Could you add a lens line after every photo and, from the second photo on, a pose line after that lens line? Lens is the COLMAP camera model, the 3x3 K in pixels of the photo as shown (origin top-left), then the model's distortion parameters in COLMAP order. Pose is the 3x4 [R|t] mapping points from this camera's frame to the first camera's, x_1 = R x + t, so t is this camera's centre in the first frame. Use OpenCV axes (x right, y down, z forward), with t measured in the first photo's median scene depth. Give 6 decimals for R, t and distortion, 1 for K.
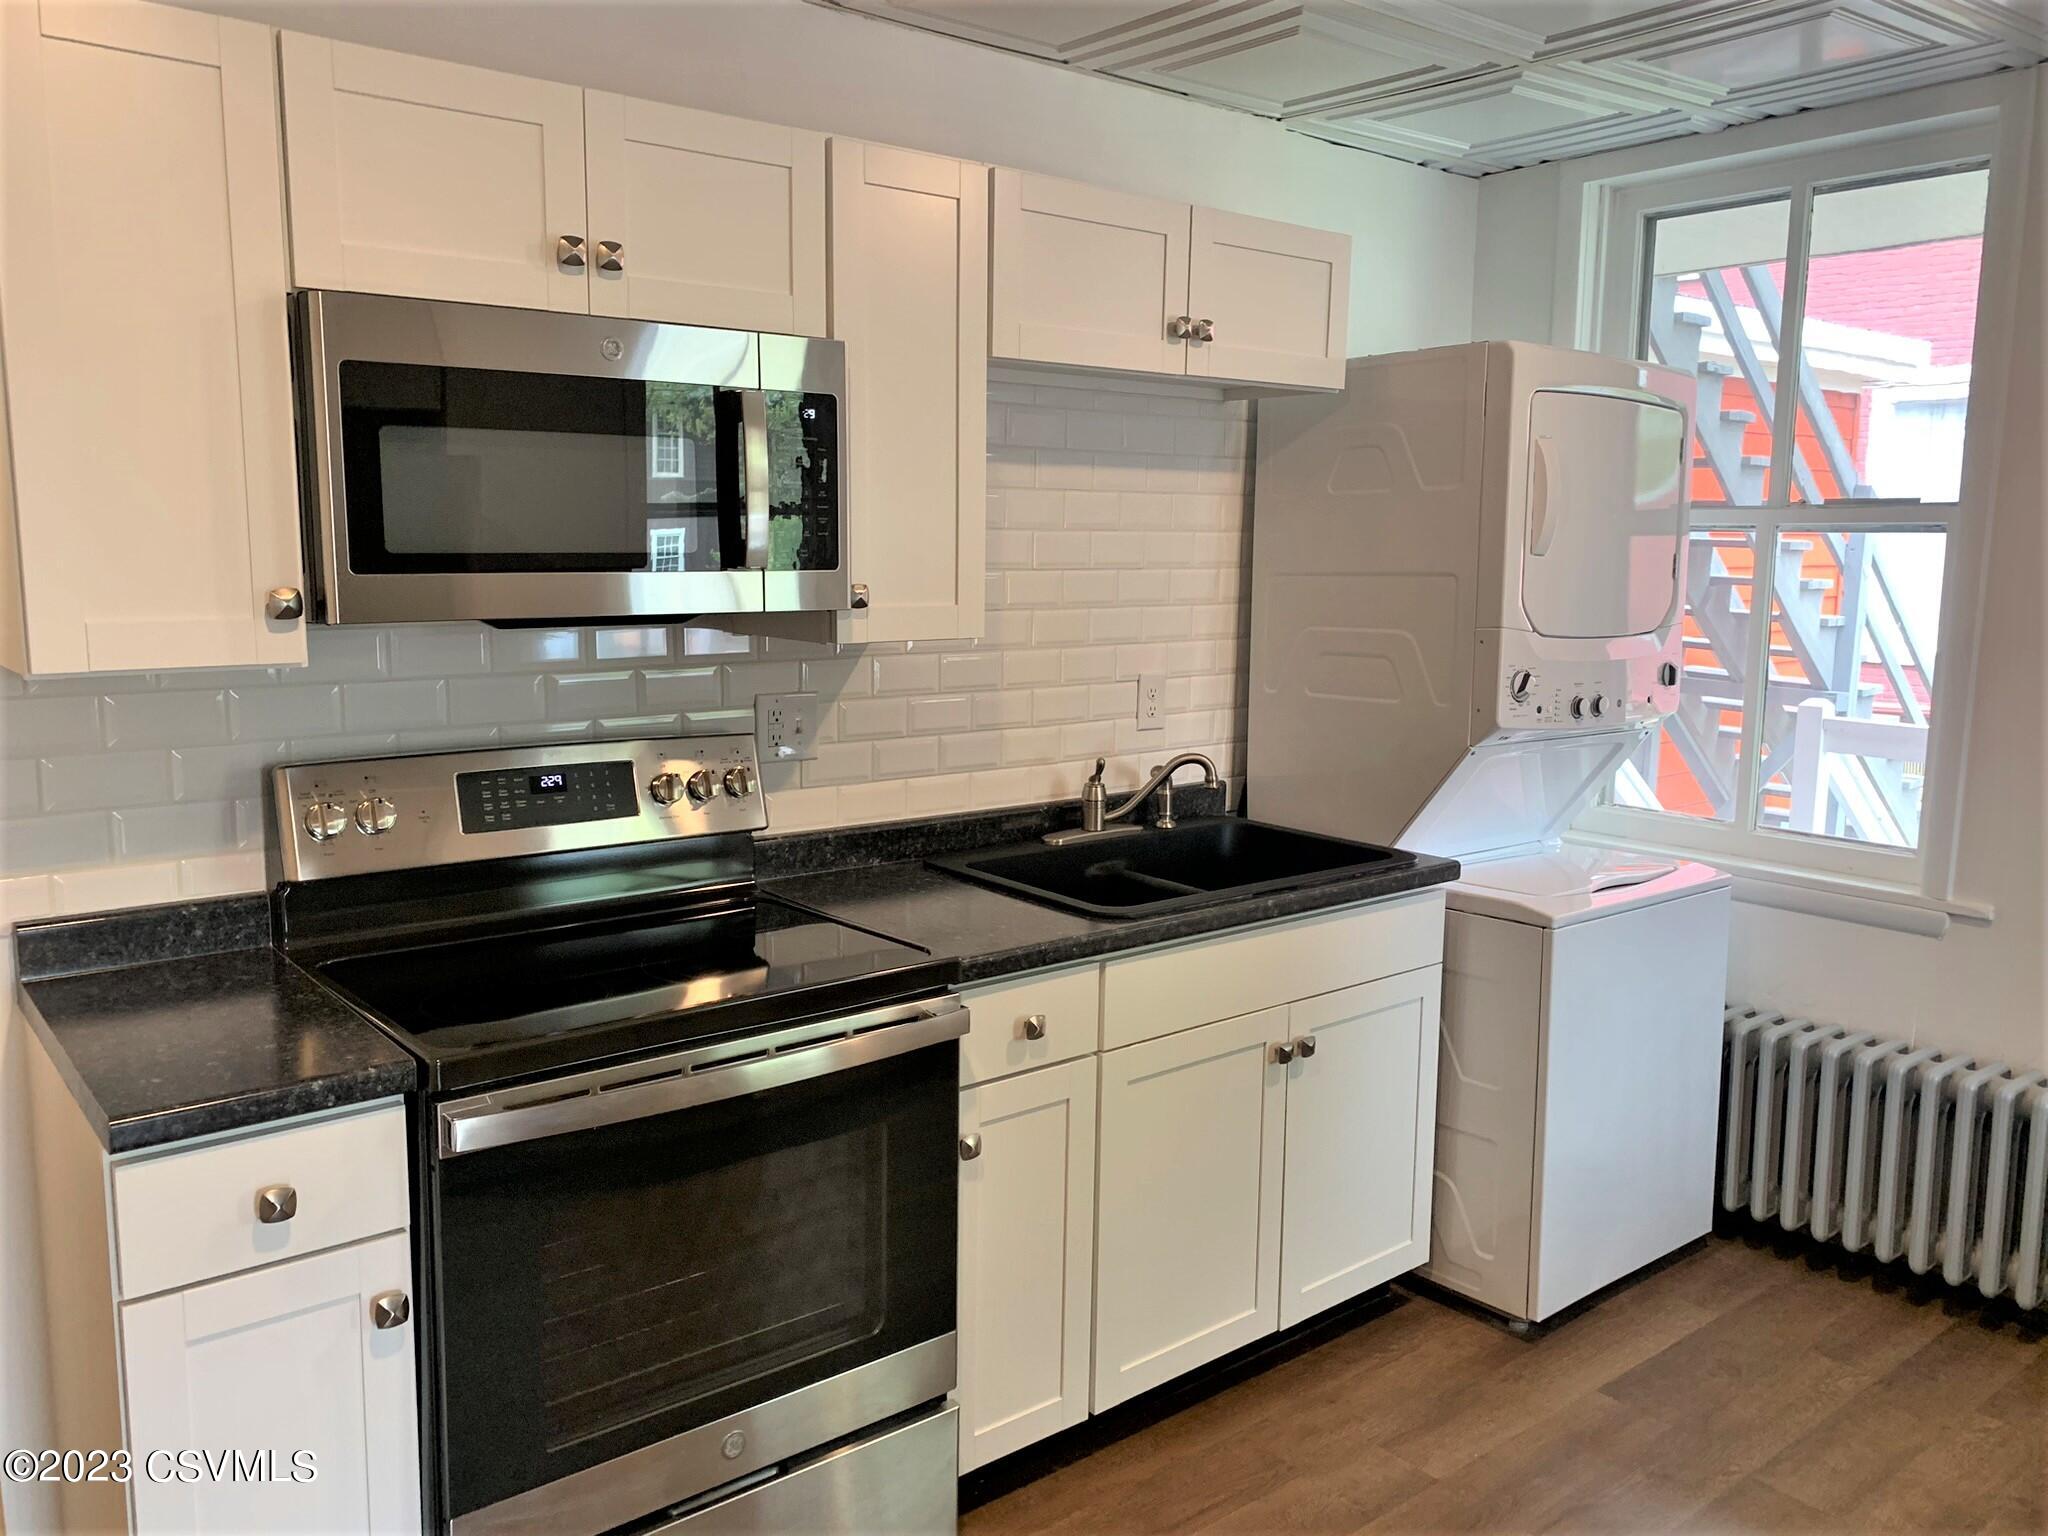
lens RADIAL K [[1567.1, 0, 1063.1], [0, 1567.1, 755.9], [0, 0, 1]] dist [0.028472, -0.023384]
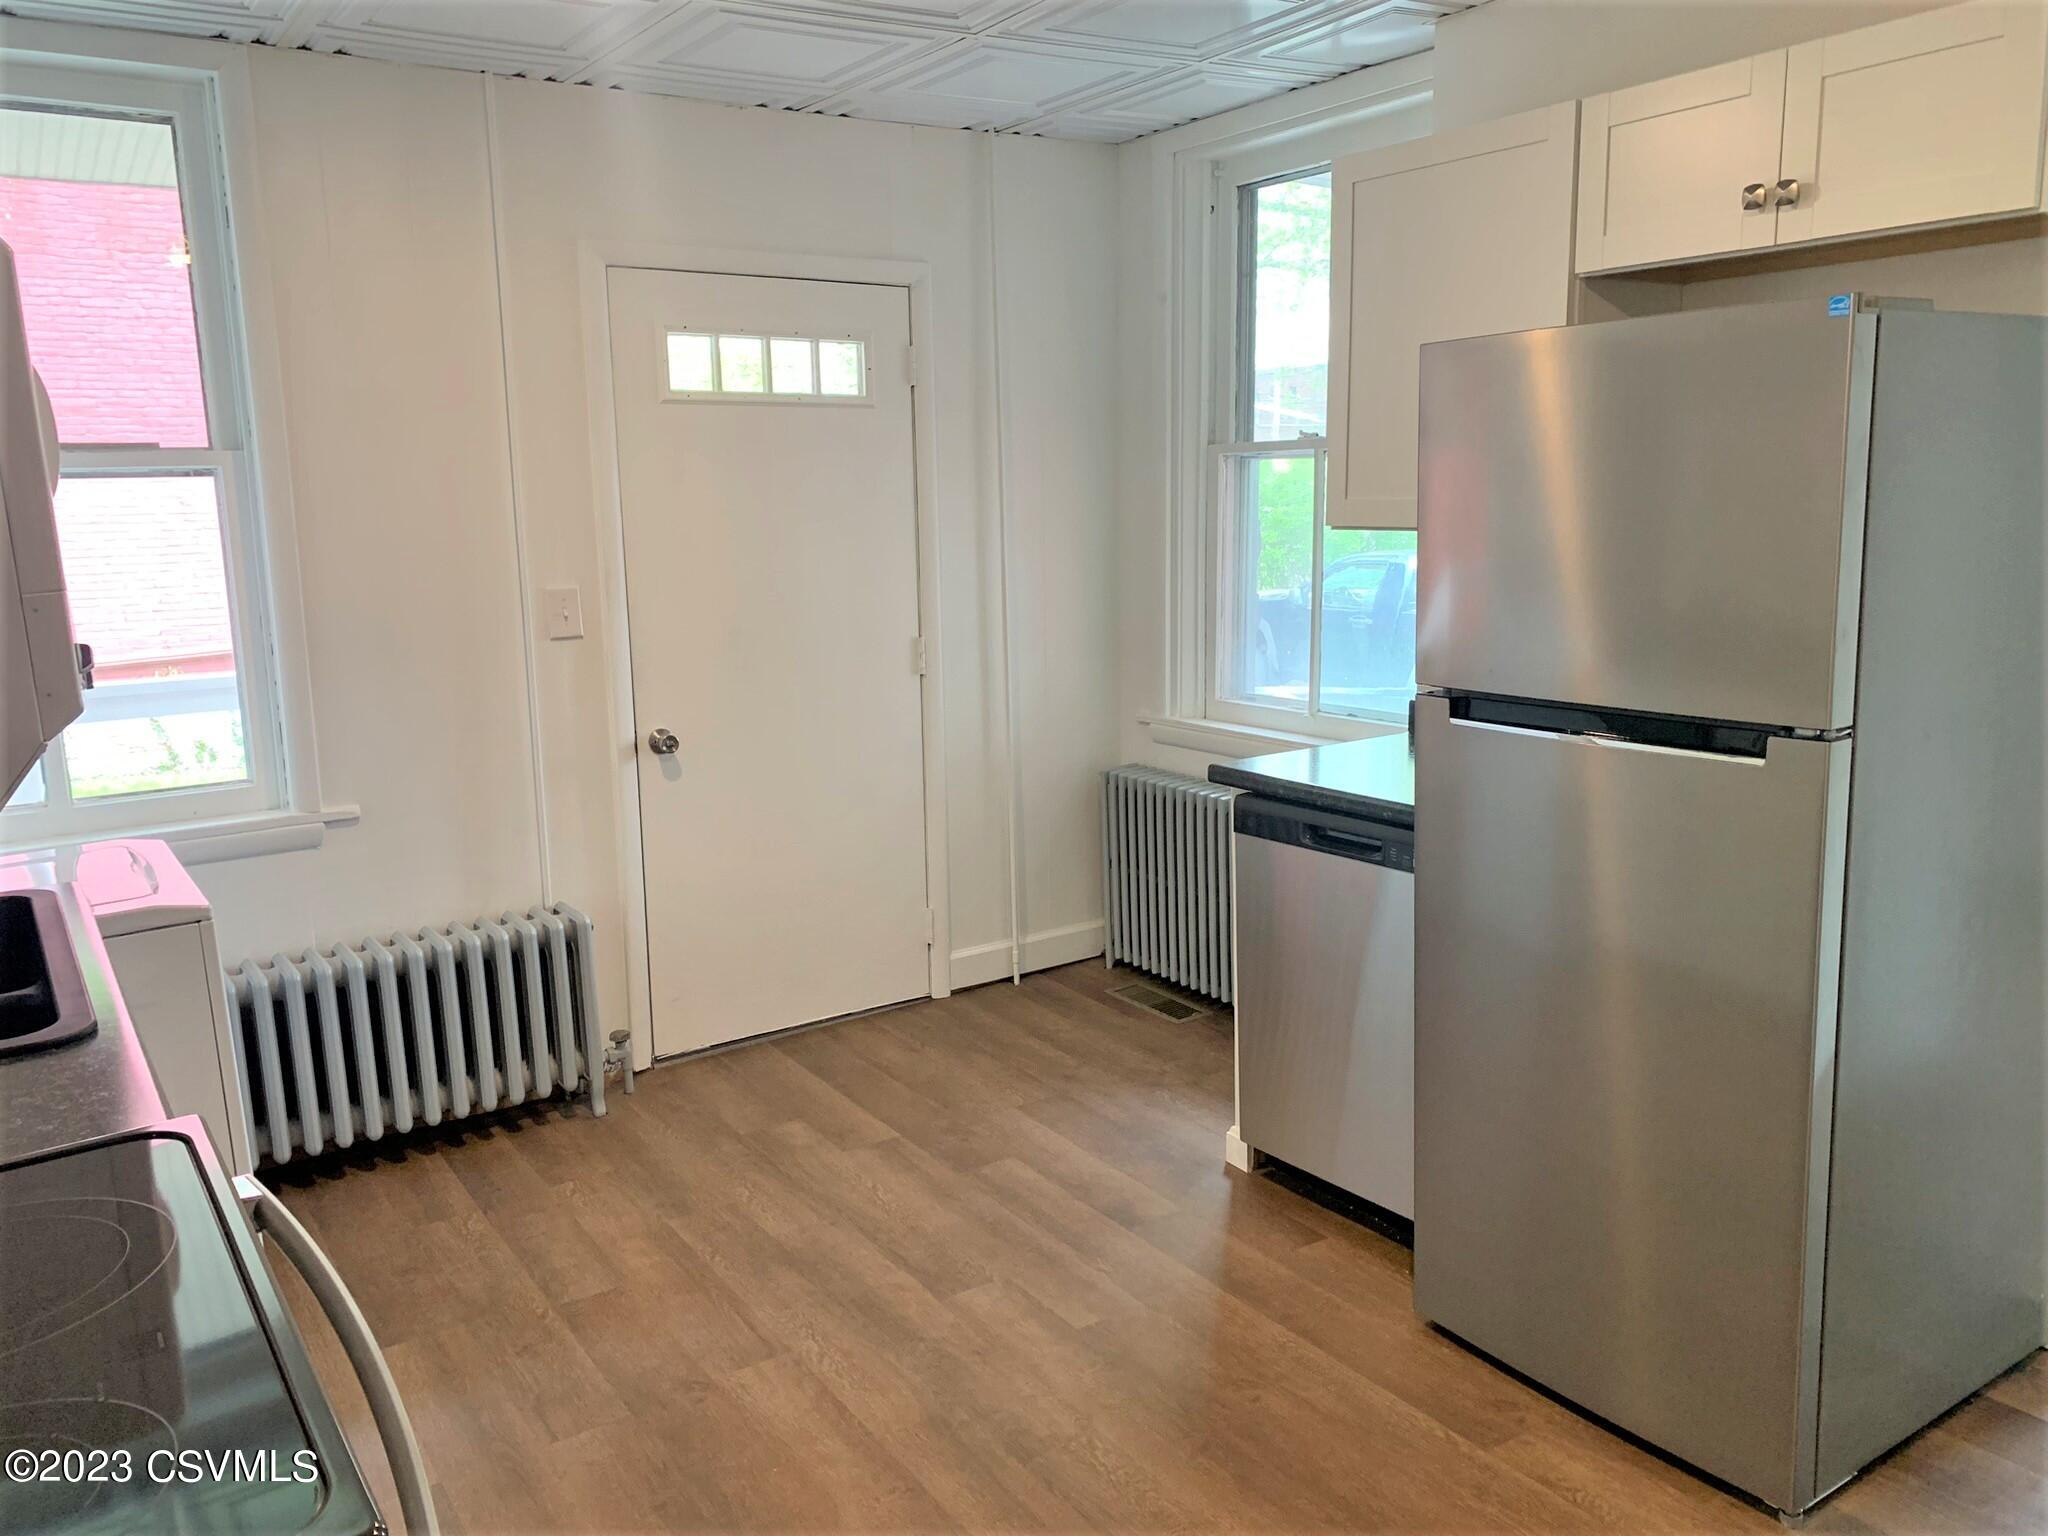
lens RADIAL K [[1567.1, 0, 1020.9], [0, 1567.1, 759.8], [0, 0, 1]] dist [0.028472, -0.023384]
pose [[0.108307, -0.187410, 0.976293, -0.456986], [0.153211, 0.973483, 0.169874, -0.056301], [-0.982240, 0.131180, 0.134148, 0.373563]]
